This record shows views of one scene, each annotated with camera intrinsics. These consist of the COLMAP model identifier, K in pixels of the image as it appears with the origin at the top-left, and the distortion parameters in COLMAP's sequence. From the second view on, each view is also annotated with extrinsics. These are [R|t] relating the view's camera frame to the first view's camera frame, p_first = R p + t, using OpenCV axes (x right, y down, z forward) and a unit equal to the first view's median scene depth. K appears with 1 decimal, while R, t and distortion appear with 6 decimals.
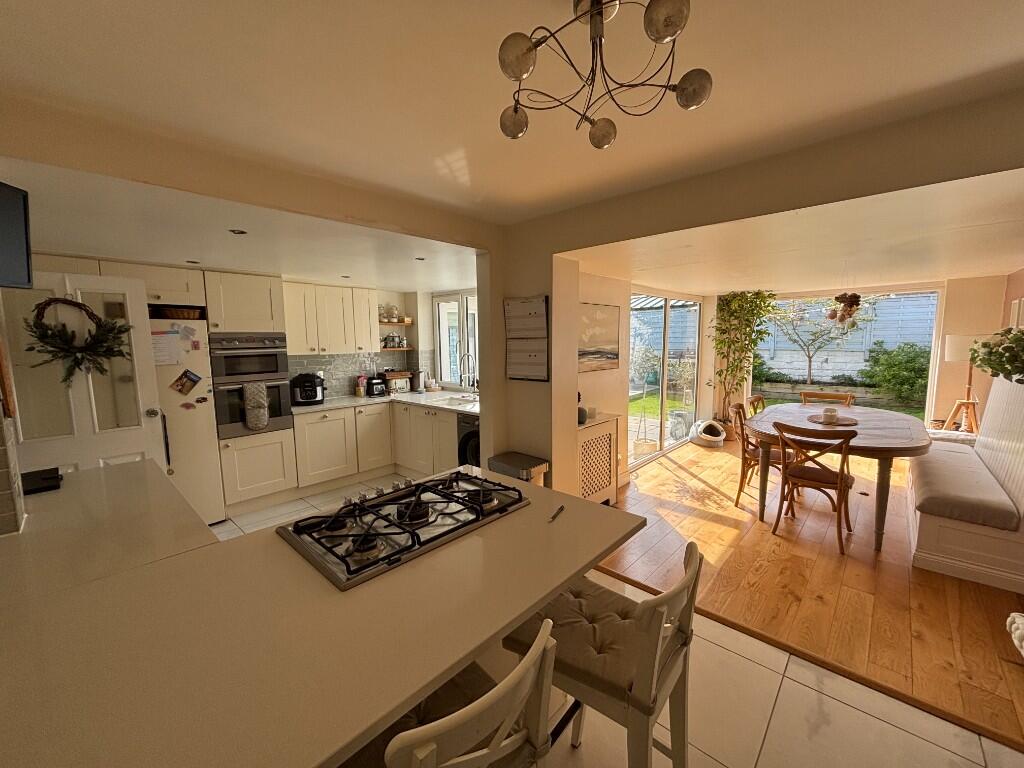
lens RADIAL K [[417.3, 0, 510.5], [0, 417.3, 377.9], [0, 0, 1]] dist [0.000823, 0.006090]
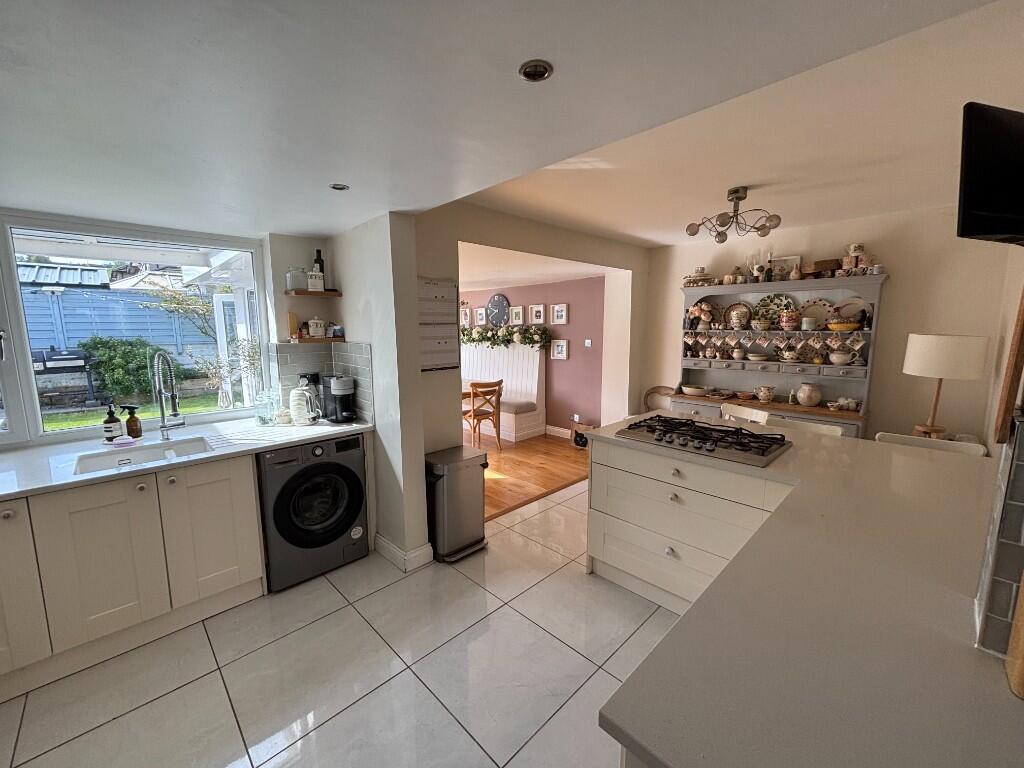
lens RADIAL K [[417.3, 0, 510.5], [0, 417.3, 377.9], [0, 0, 1]] dist [0.000823, 0.006090]
pose [[0.040843, -0.107486, 0.993367, -0.622585], [0.099340, 0.989708, 0.103006, -0.039402], [-0.994215, 0.094474, 0.051100, 0.567462]]
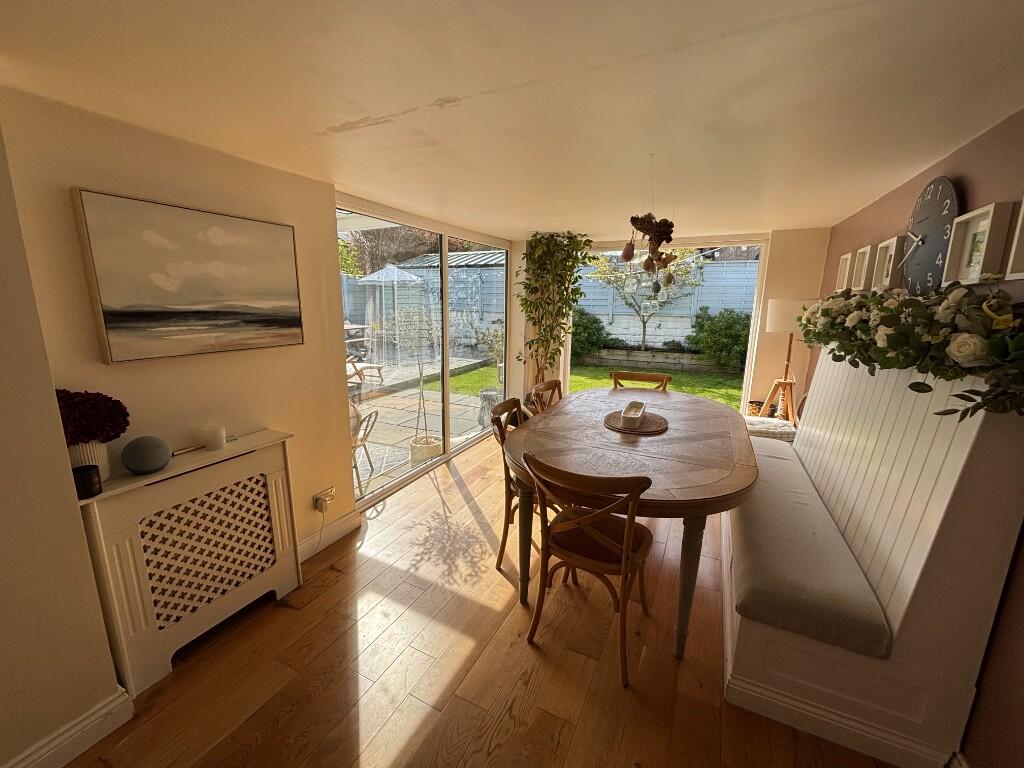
lens RADIAL K [[417.3, 0, 510.5], [0, 417.3, 377.9], [0, 0, 1]] dist [0.000823, 0.006090]
pose [[0.959158, -0.028787, 0.281401, 0.335942], [0.002764, 0.995714, 0.092440, -0.027419], [-0.282856, -0.087887, 0.955127, 0.367277]]
